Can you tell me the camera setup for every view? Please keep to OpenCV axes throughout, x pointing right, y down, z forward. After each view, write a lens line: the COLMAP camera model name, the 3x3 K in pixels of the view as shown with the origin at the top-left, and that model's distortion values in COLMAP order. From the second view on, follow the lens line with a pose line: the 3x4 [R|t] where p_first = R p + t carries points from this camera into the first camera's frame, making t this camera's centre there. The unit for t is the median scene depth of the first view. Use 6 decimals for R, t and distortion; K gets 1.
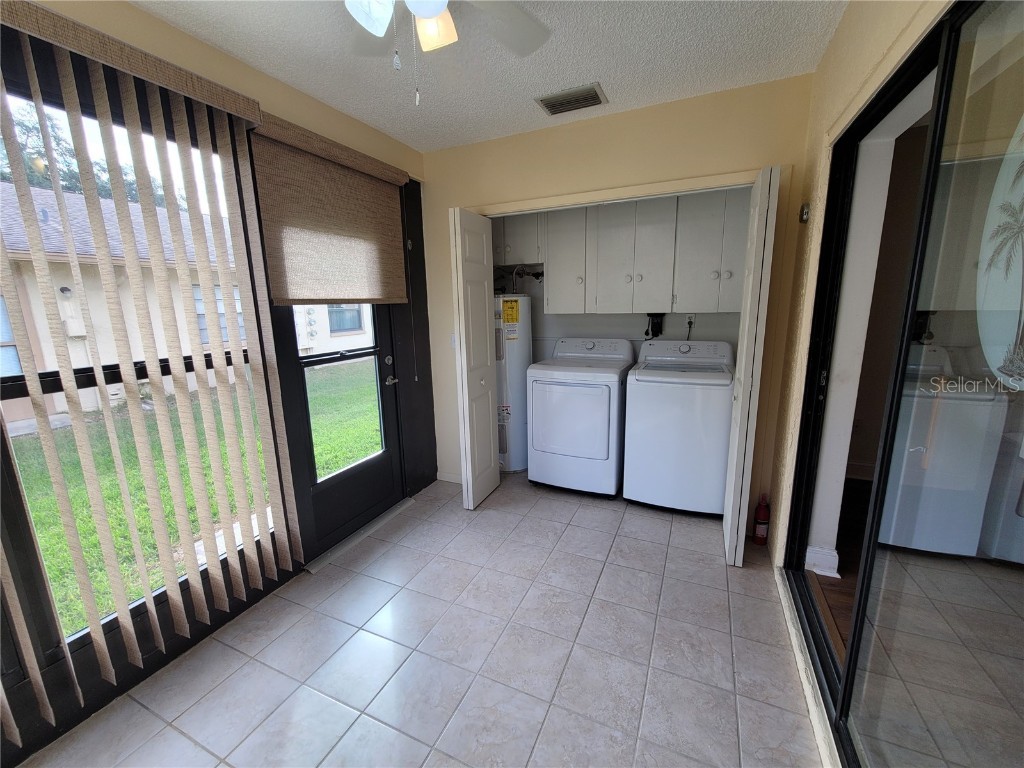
lens RADIAL K [[416.4, 0, 510.0], [0, 416.4, 385.0], [0, 0, 1]] dist [-0.001413, -0.001015]
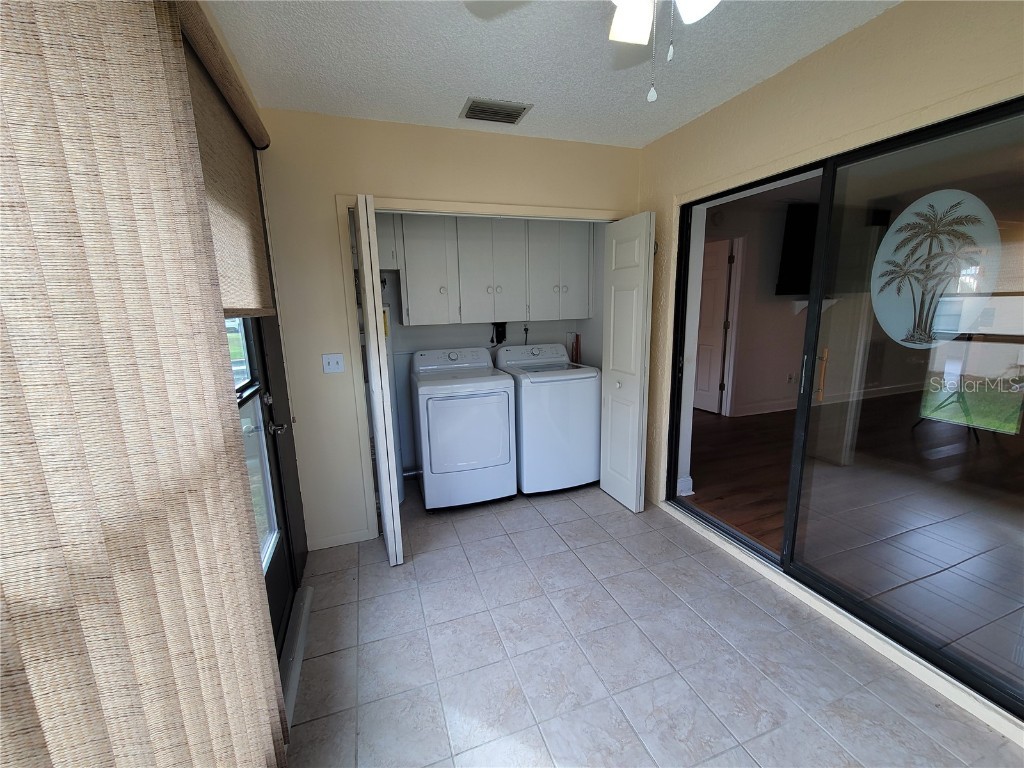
lens RADIAL K [[416.4, 0, 509.5], [0, 416.4, 385.2], [0, 0, 1]] dist [-0.001413, -0.001015]
pose [[0.721916, -0.125901, 0.680430, -0.494414], [0.143750, 0.989144, 0.030508, -0.047960], [-0.676885, 0.075787, 0.732177, 0.244173]]
